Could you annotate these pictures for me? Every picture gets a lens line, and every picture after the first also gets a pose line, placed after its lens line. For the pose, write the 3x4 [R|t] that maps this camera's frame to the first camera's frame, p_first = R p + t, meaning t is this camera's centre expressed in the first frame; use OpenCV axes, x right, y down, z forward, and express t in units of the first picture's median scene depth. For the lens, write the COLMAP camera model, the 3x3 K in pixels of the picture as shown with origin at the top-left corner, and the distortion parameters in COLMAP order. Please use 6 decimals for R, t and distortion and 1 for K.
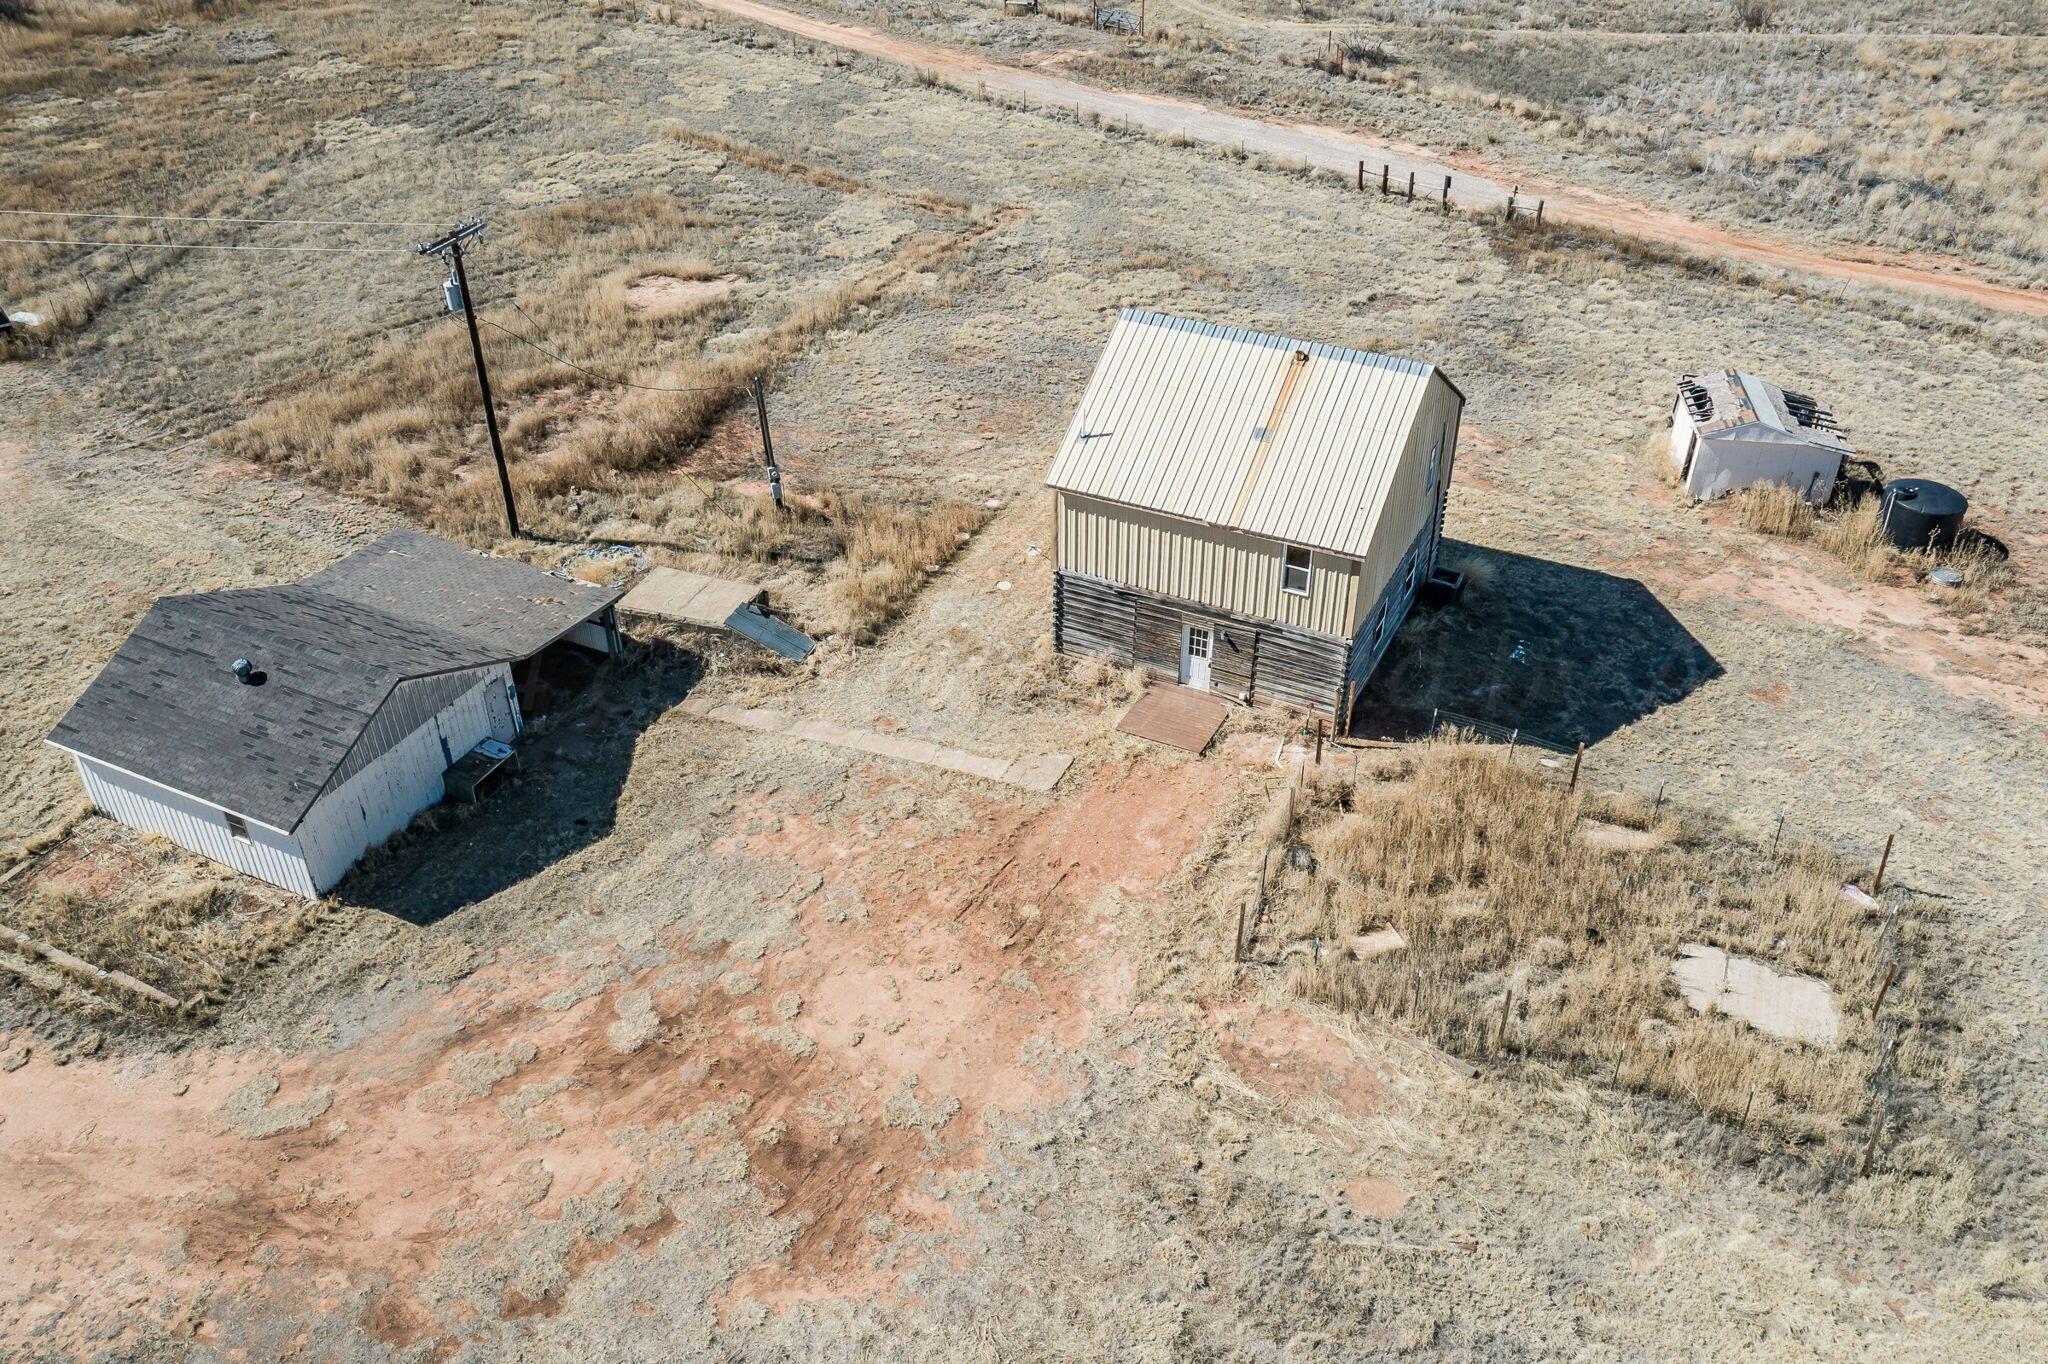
lens RADIAL K [[1720.1, 0, 1036.8], [0, 1720.1, 670.0], [0, 0, 1]] dist [-0.008614, 0.008274]
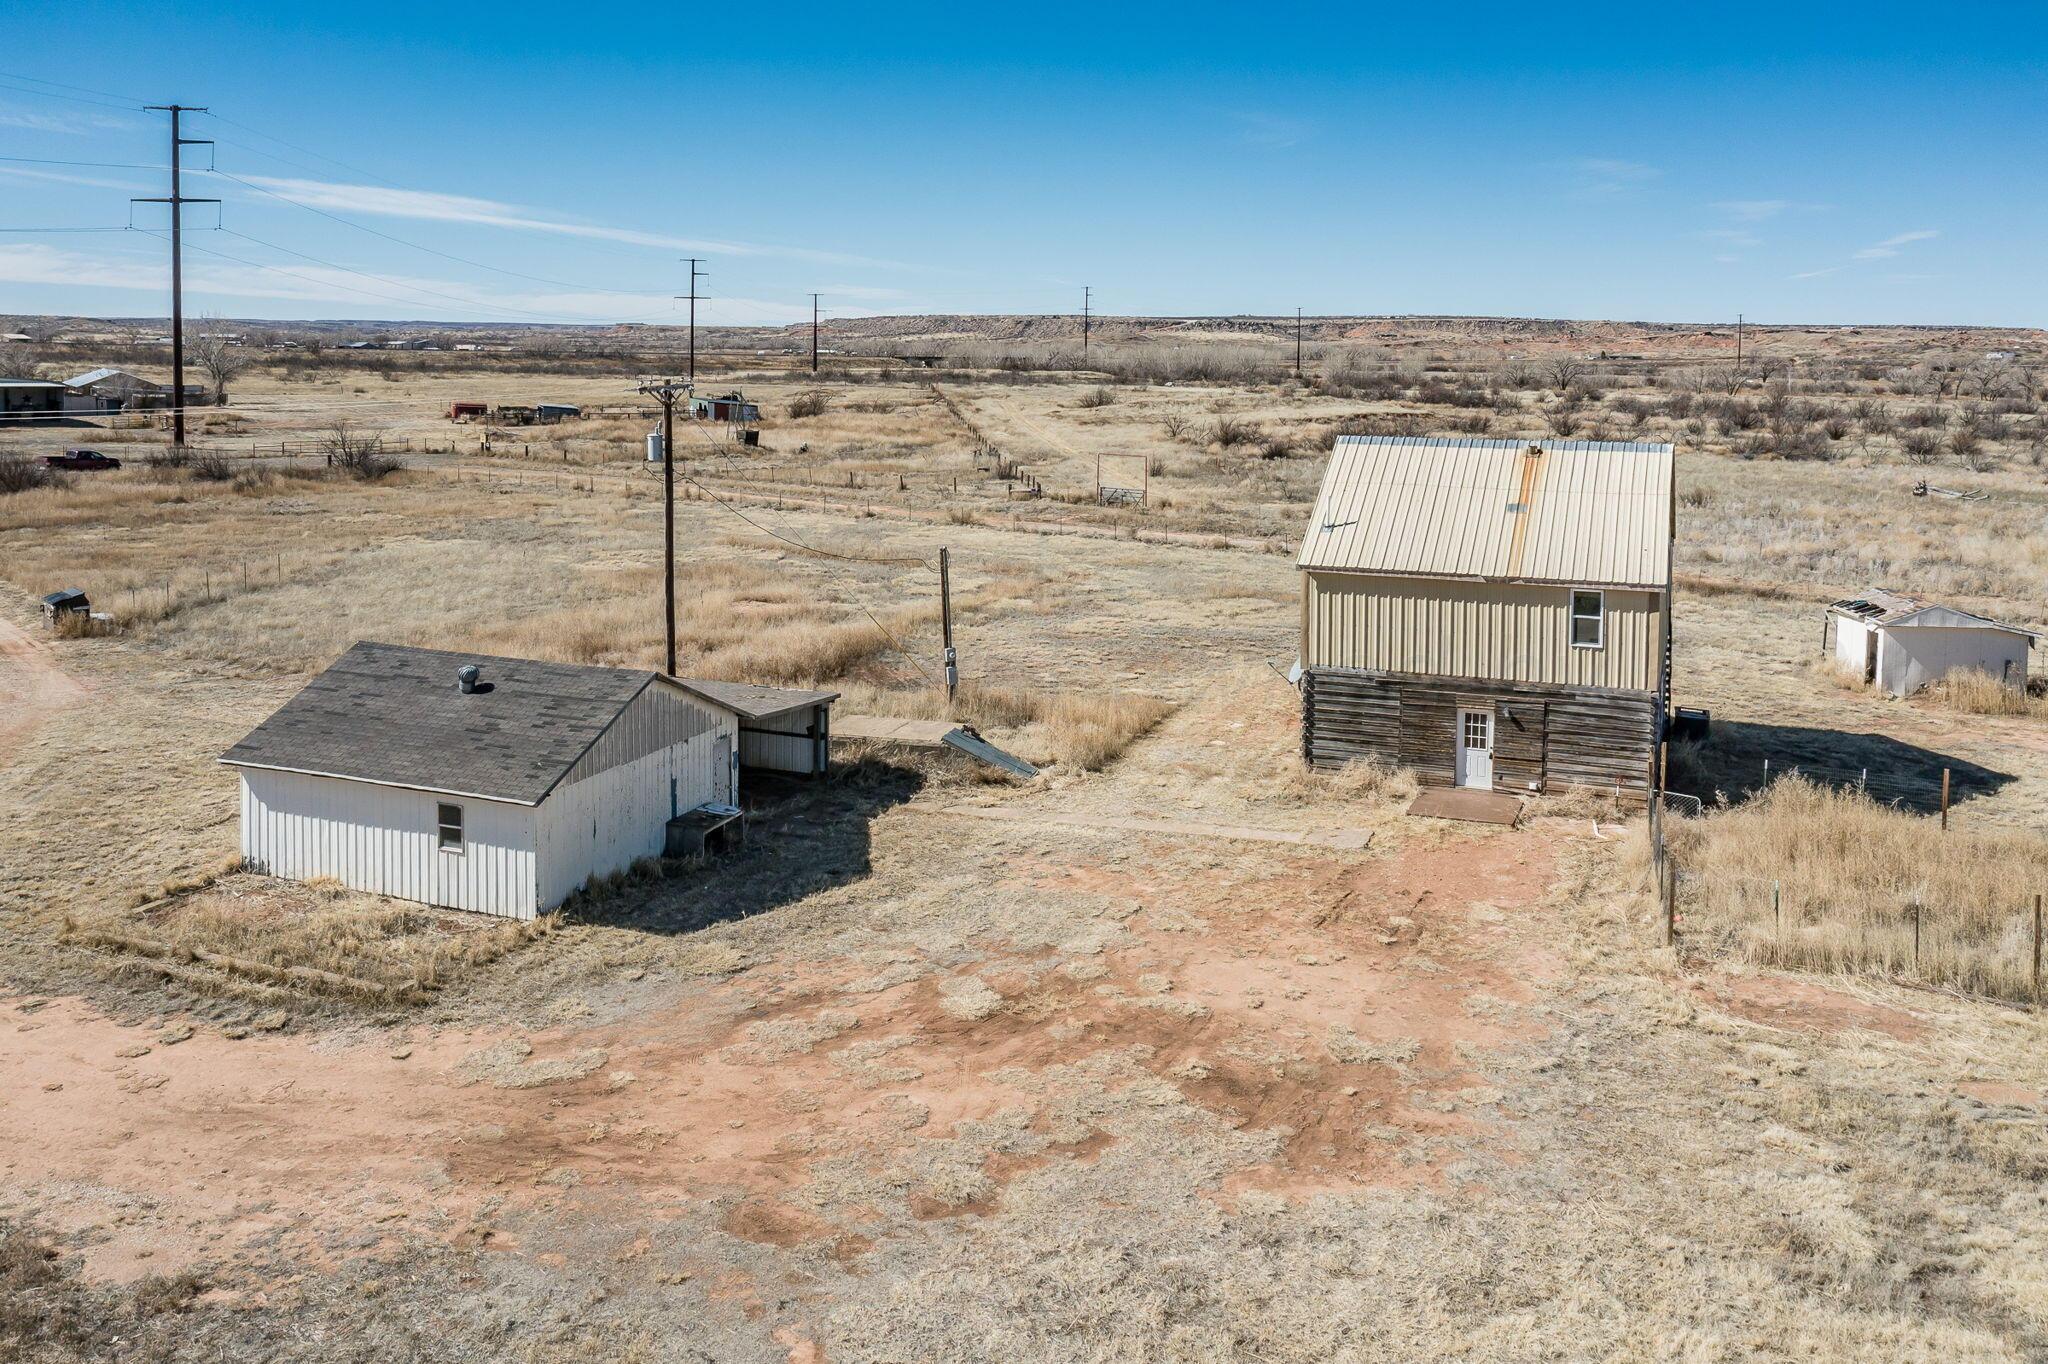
lens RADIAL K [[1720.1, 0, 990.0], [0, 1720.1, 380.2], [0, 0, 1]] dist [-0.008614, 0.008274]
pose [[0.998100, 0.015246, 0.059704, -0.240600], [0.019541, 0.840588, -0.541322, 0.343960], [-0.058439, 0.541460, 0.838693, 0.151783]]
